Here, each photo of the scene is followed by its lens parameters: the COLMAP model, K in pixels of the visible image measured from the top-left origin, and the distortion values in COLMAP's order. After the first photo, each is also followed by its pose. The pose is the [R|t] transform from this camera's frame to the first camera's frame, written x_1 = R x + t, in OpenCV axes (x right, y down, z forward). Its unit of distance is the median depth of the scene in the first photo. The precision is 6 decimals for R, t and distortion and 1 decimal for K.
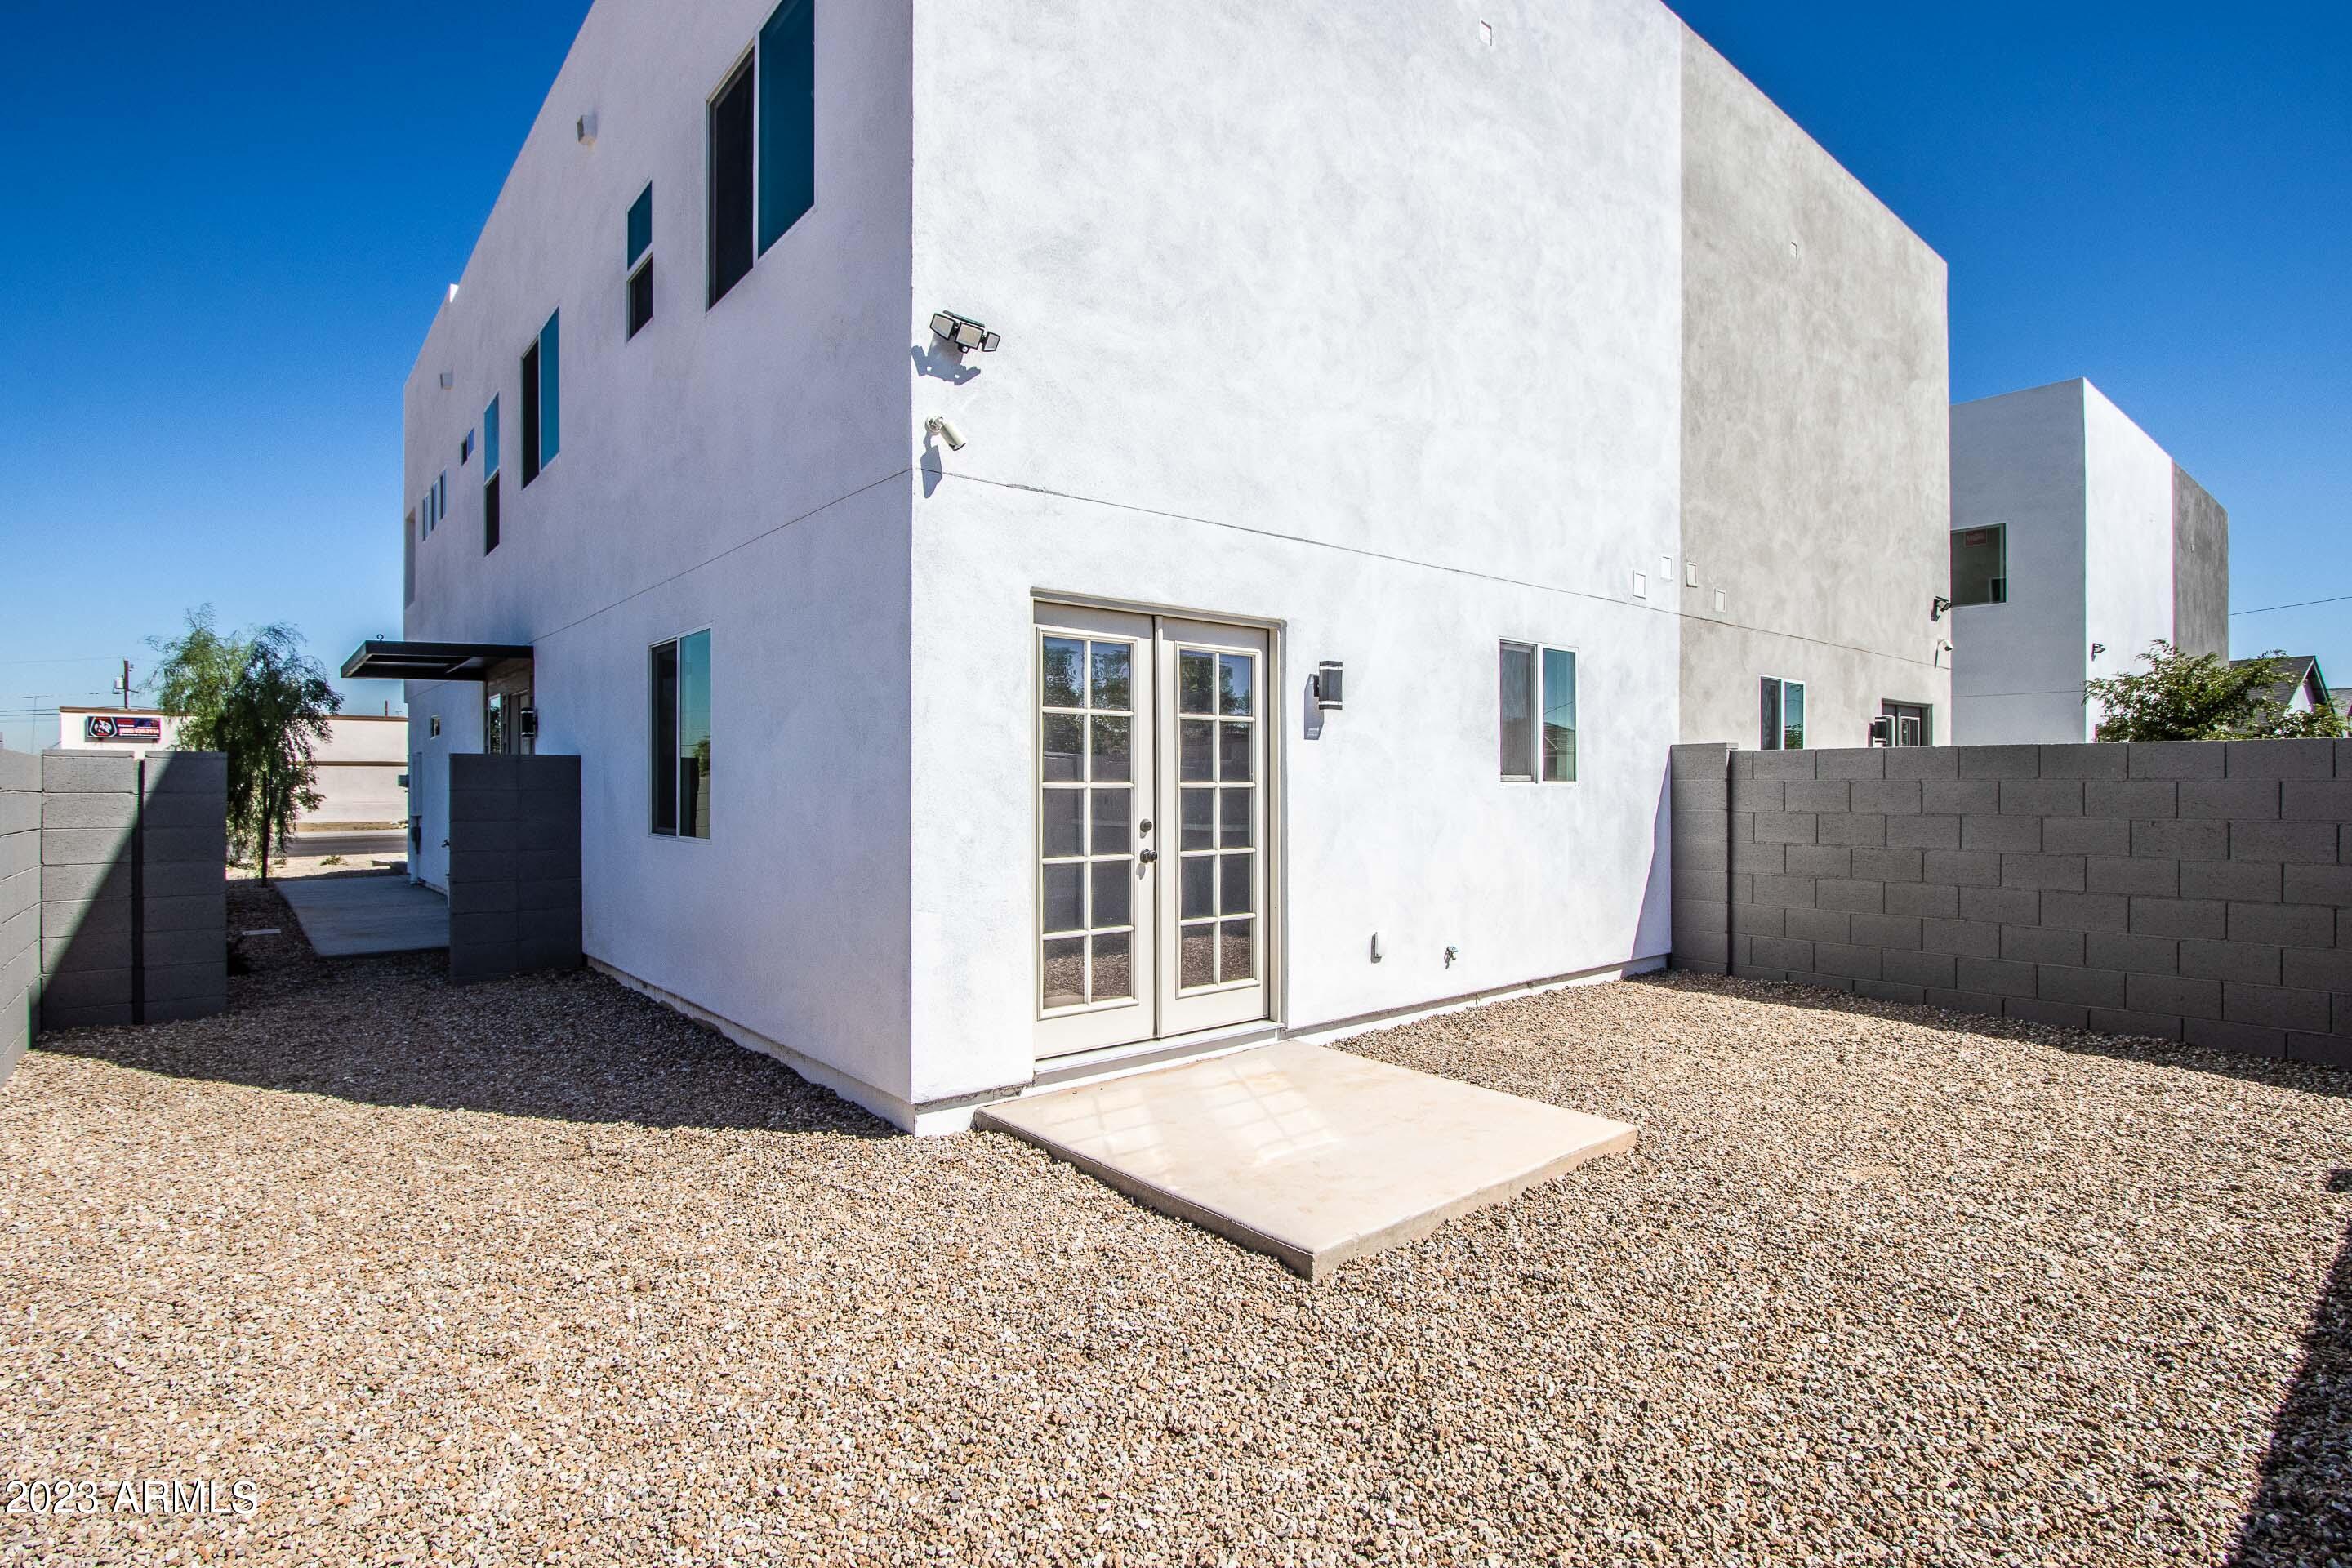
lens RADIAL K [[1119.2, 0, 1176.3], [0, 1119.2, 782.5], [0, 0, 1]] dist [-0.010522, -0.000231]
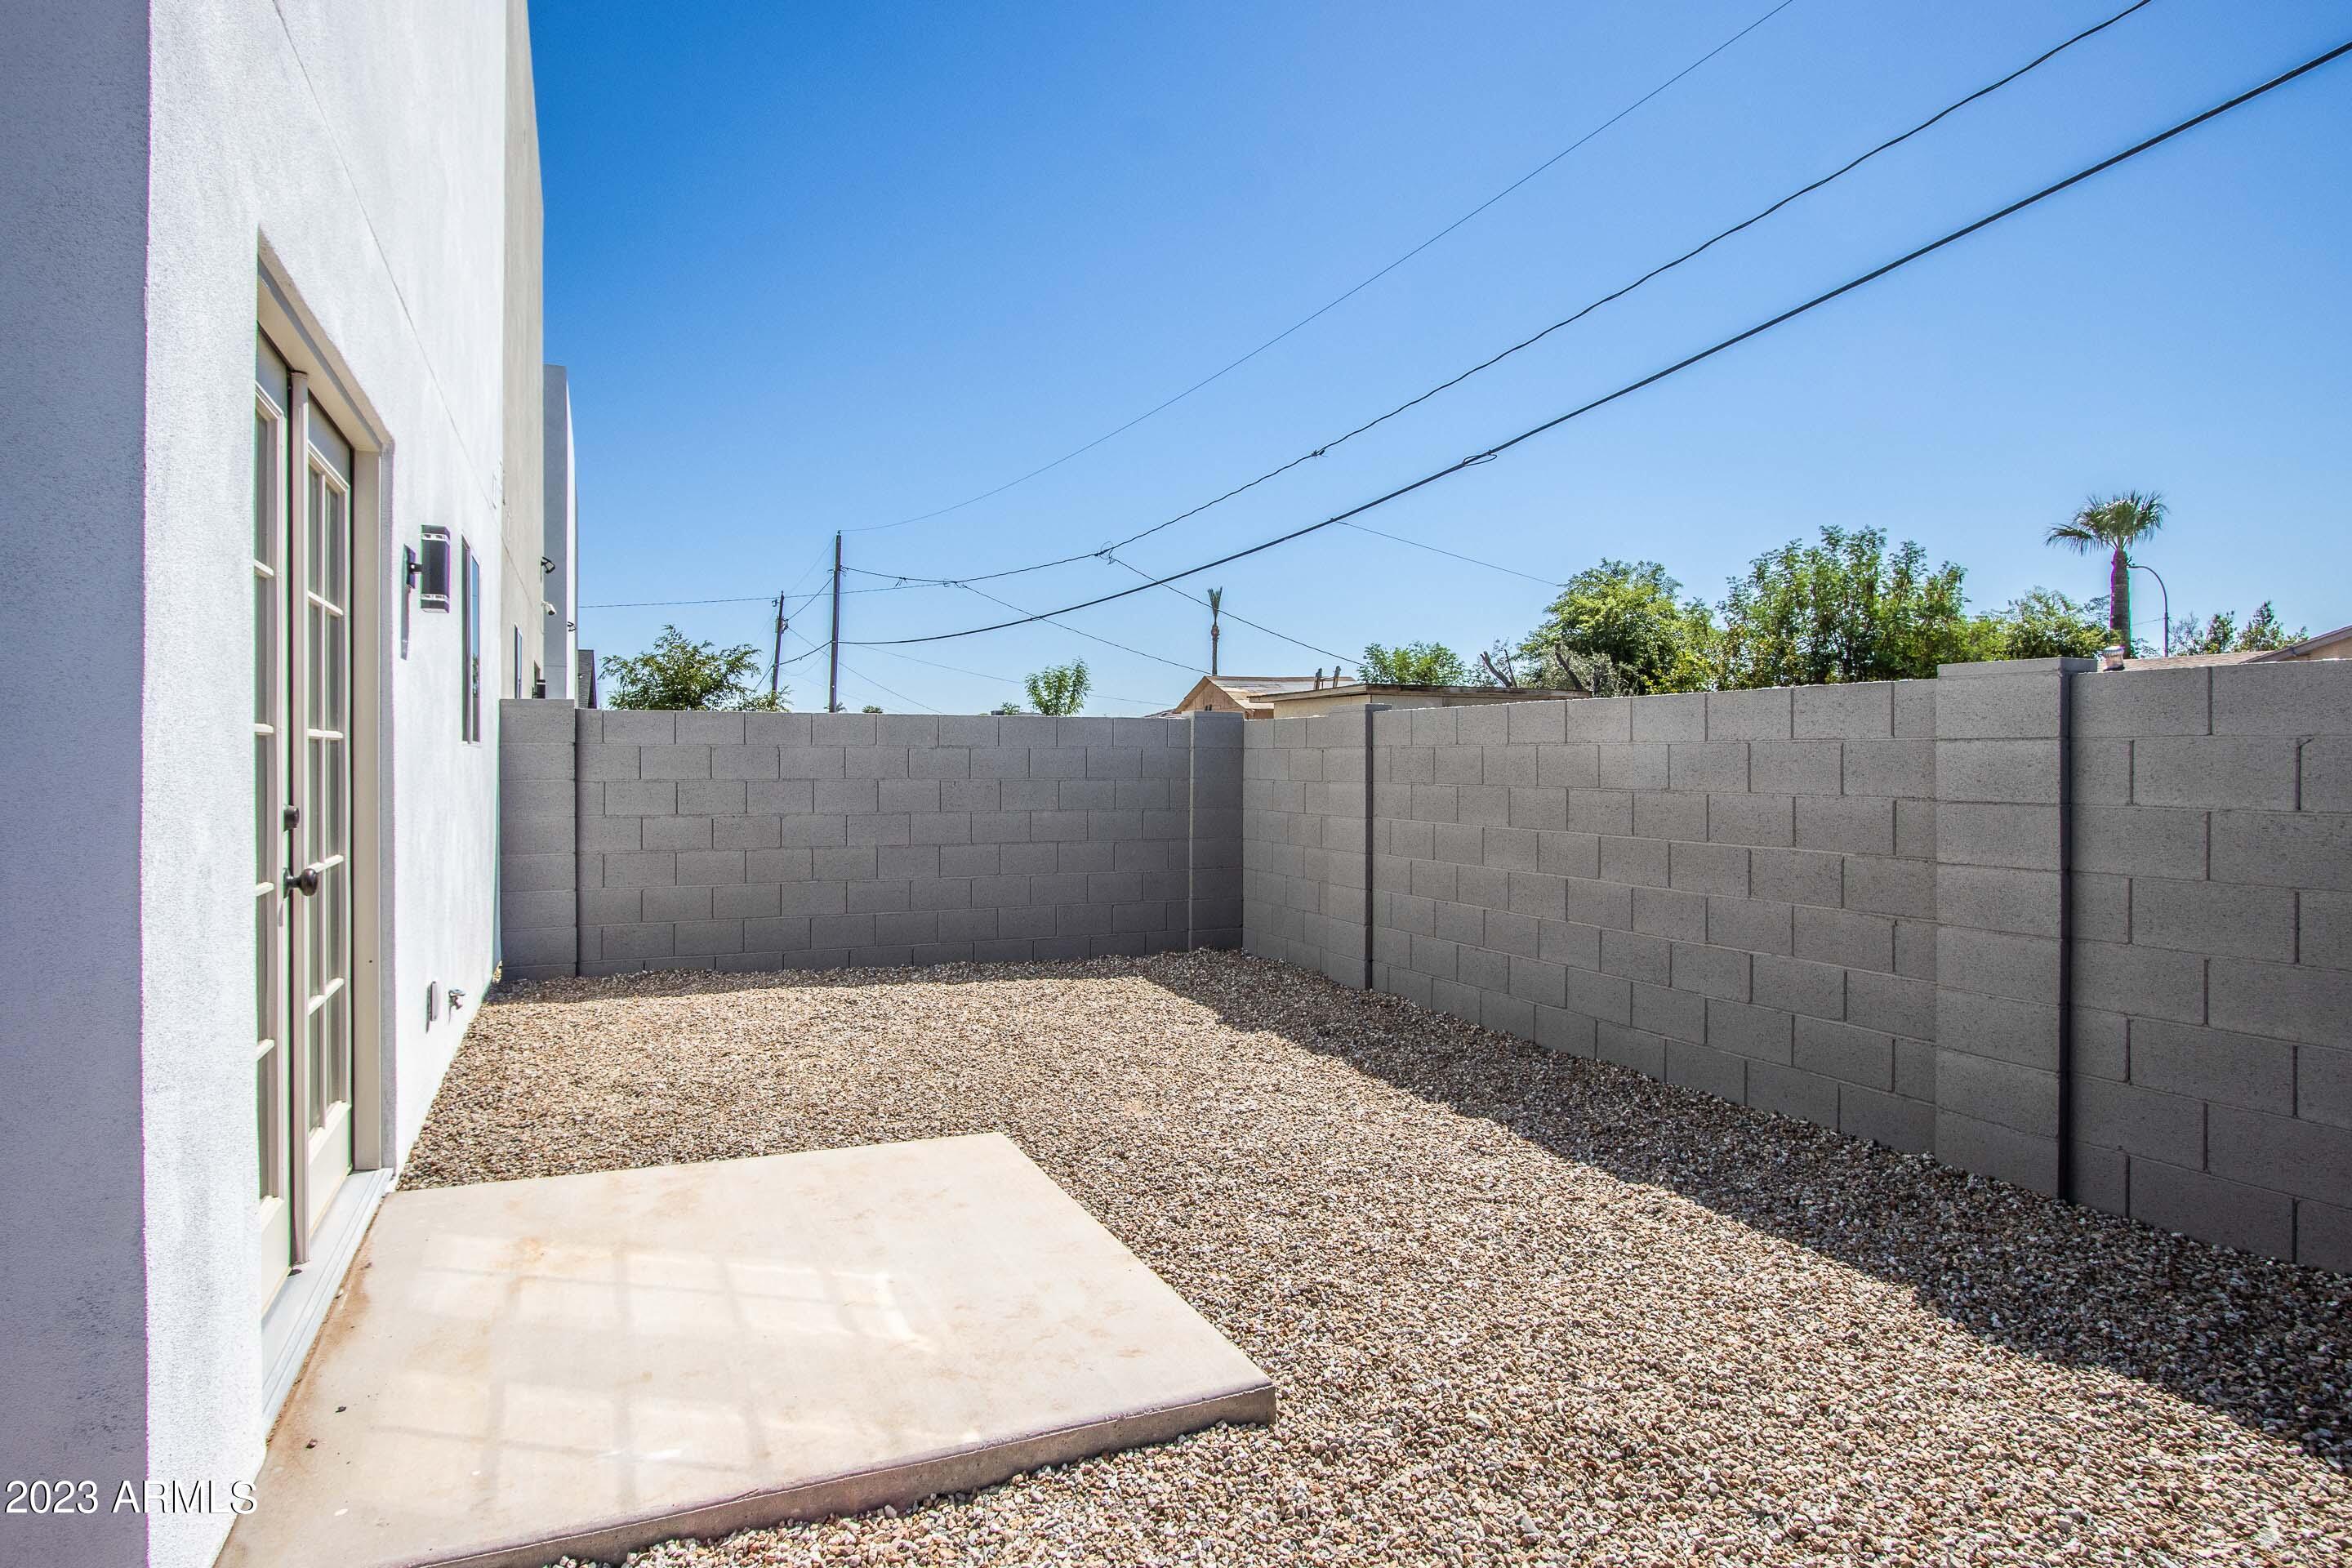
lens RADIAL K [[1203.0, 0, 1175.7], [0, 1203.0, 768.1], [0, 0, 1]] dist [-0.011053, -0.000039]
pose [[0.317401, -0.006339, 0.948270, -0.433218], [-0.002435, 0.999969, 0.007500, 0.016157], [-0.948288, -0.004690, 0.317375, 0.569914]]
